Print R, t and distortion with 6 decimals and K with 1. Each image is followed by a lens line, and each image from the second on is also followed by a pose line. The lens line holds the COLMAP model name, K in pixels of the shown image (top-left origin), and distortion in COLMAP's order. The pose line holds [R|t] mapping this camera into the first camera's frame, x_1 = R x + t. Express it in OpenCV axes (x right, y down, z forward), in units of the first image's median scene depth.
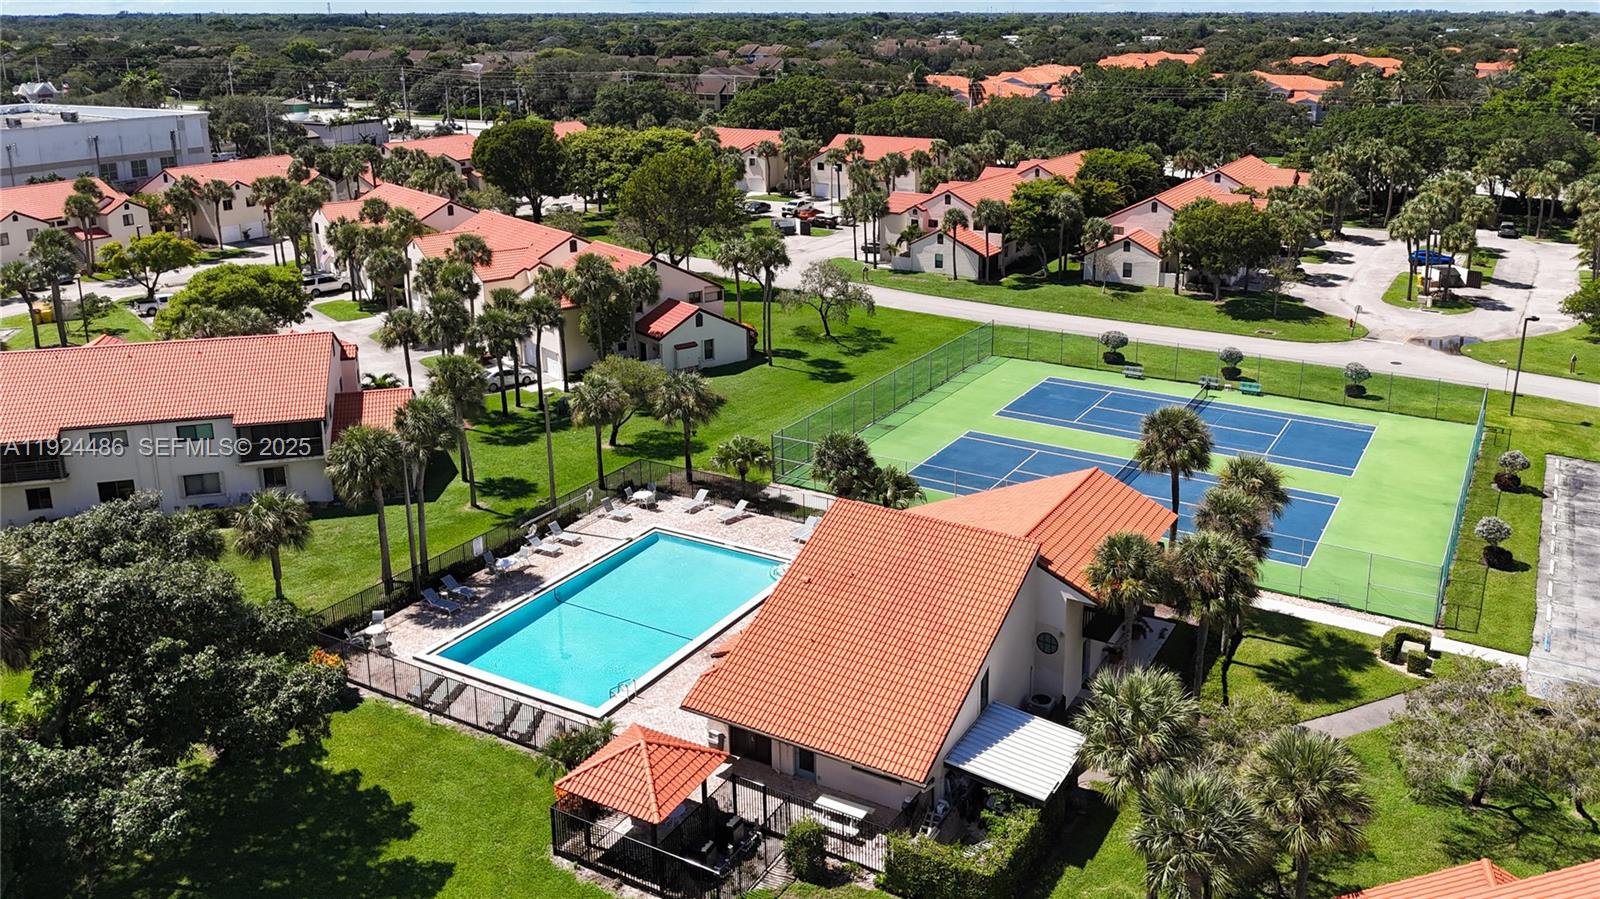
lens RADIAL K [[1238.7, 0, 800.0], [0, 1238.7, 449.5], [0, 0, 1]] dist [0.040206, -0.005581]
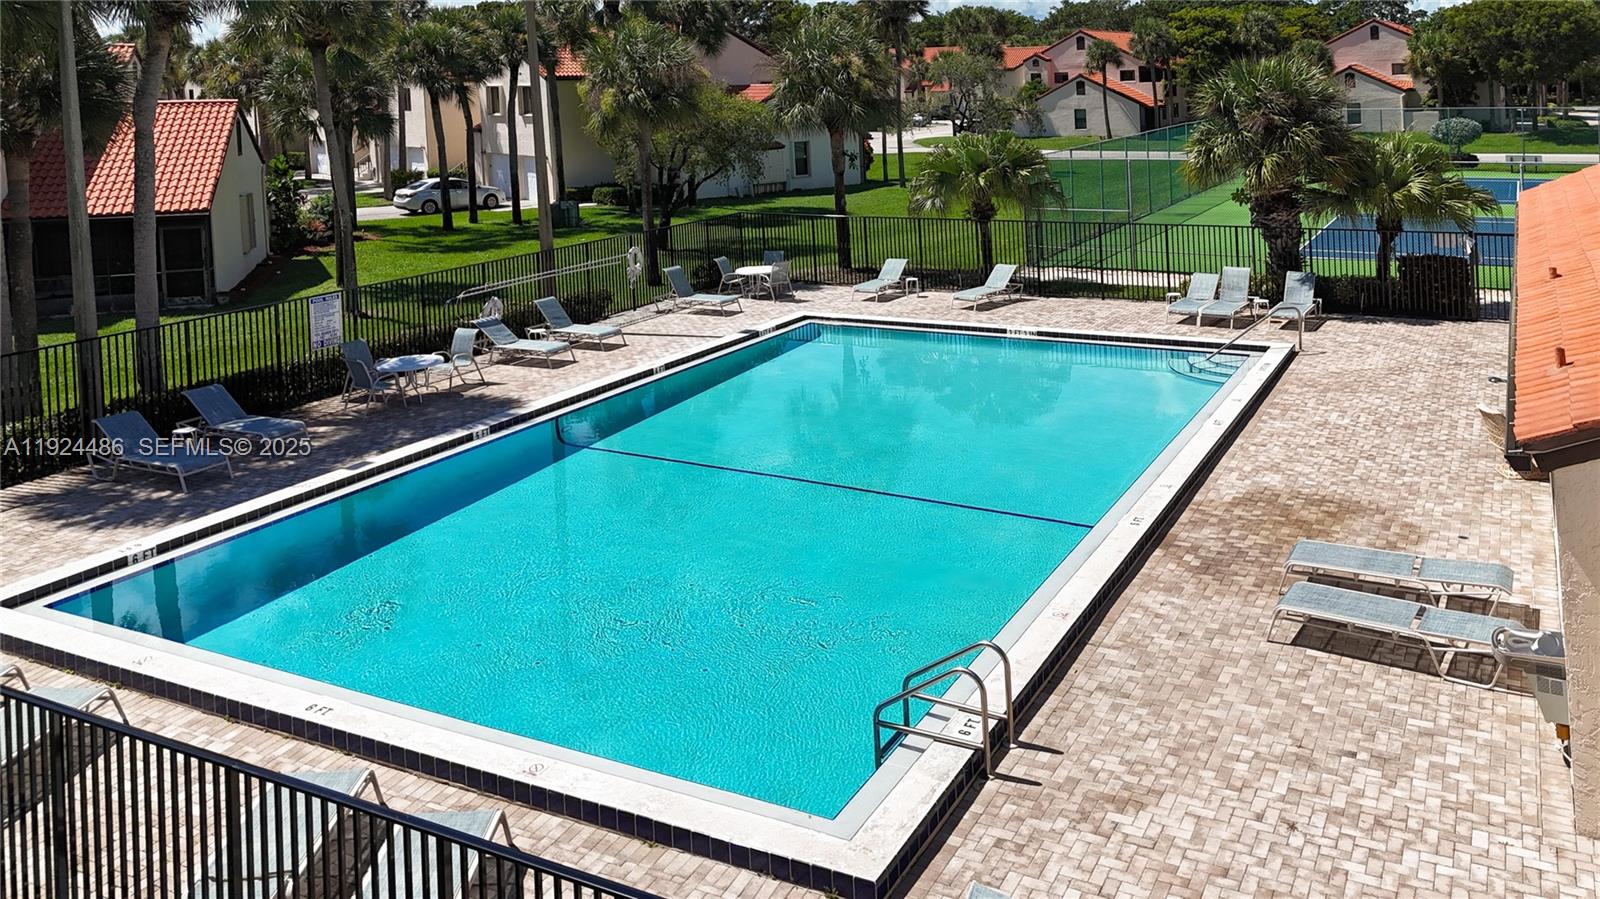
lens RADIAL K [[1195.0, 0, 872.0], [0, 1195.0, 463.2], [0, 0, 1]] dist [0.048544, -0.002136]
pose [[0.996829, -0.036730, 0.070589, -0.123430], [0.038842, 0.998831, -0.028777, 0.120582], [-0.069450, 0.031428, 0.997090, 0.609835]]
